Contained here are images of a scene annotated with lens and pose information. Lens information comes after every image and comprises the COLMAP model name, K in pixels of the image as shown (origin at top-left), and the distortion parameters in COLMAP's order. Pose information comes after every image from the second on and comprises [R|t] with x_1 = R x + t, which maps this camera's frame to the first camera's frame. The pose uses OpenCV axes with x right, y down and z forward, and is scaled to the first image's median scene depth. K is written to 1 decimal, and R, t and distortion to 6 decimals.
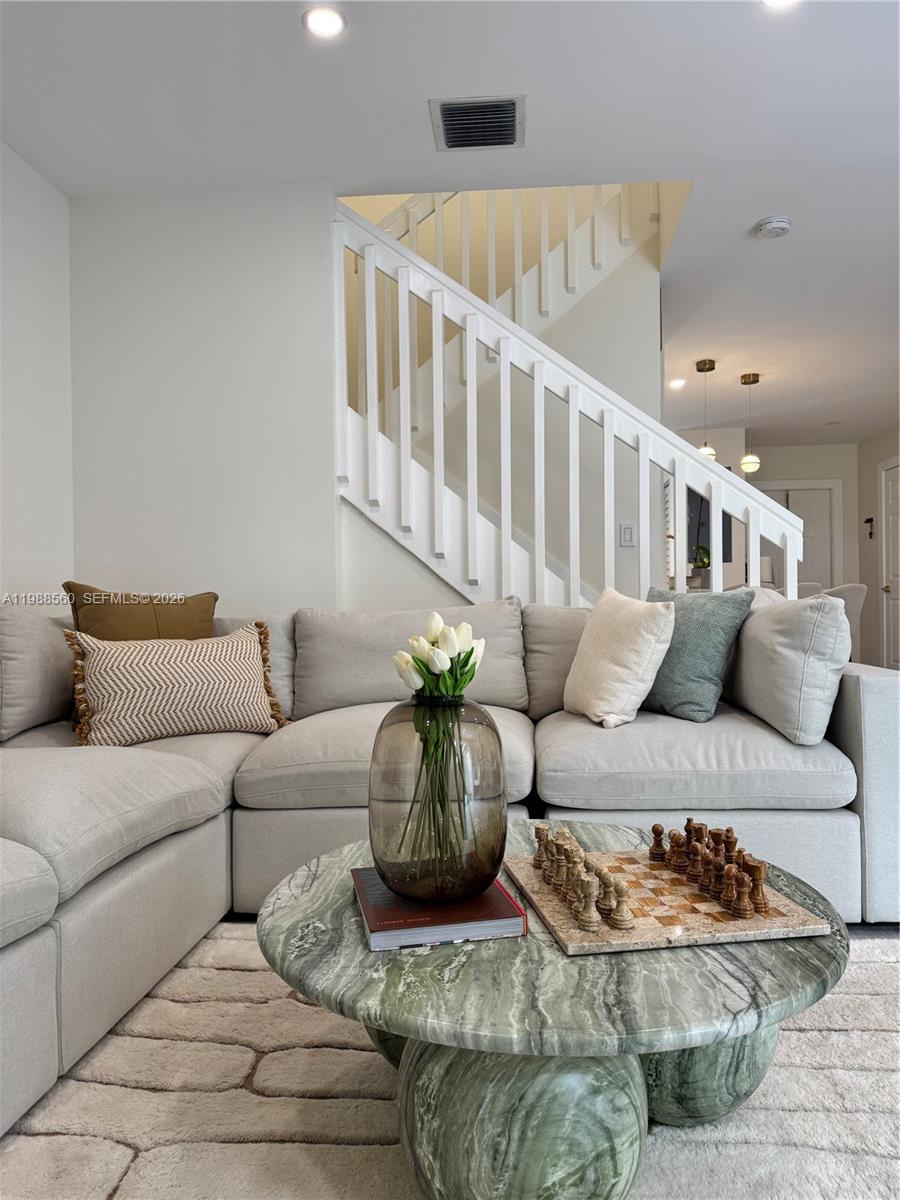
lens RADIAL K [[836.7, 0, 450.0], [0, 836.7, 600.0], [0, 0, 1]] dist [0.077303, -0.120429]
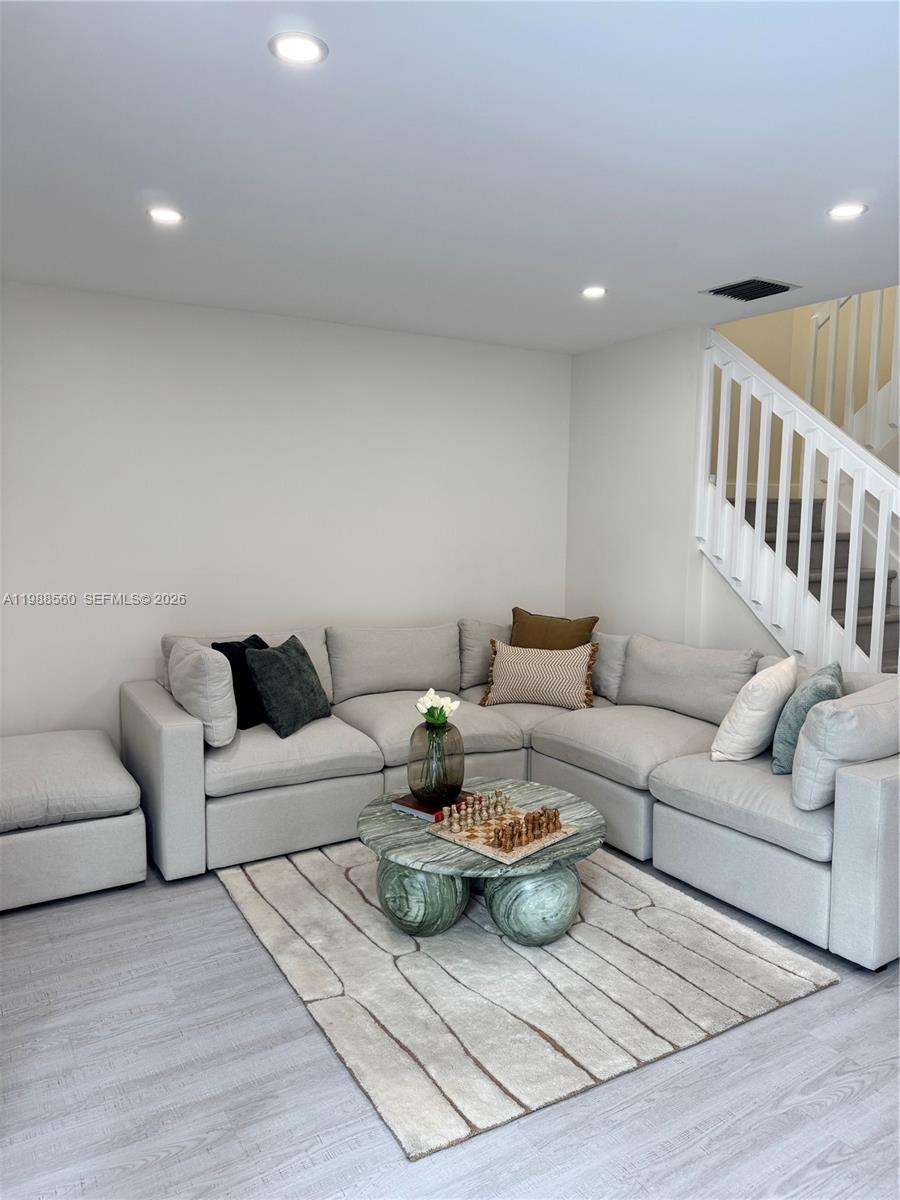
lens RADIAL K [[836.7, 0, 450.0], [0, 836.7, 600.0], [0, 0, 1]] dist [0.077303, -0.120429]
pose [[0.591292, 0.102466, -0.799922, 1.044438], [-0.013292, 0.992999, 0.117373, -0.283374], [0.806348, -0.058769, 0.588514, -0.200397]]
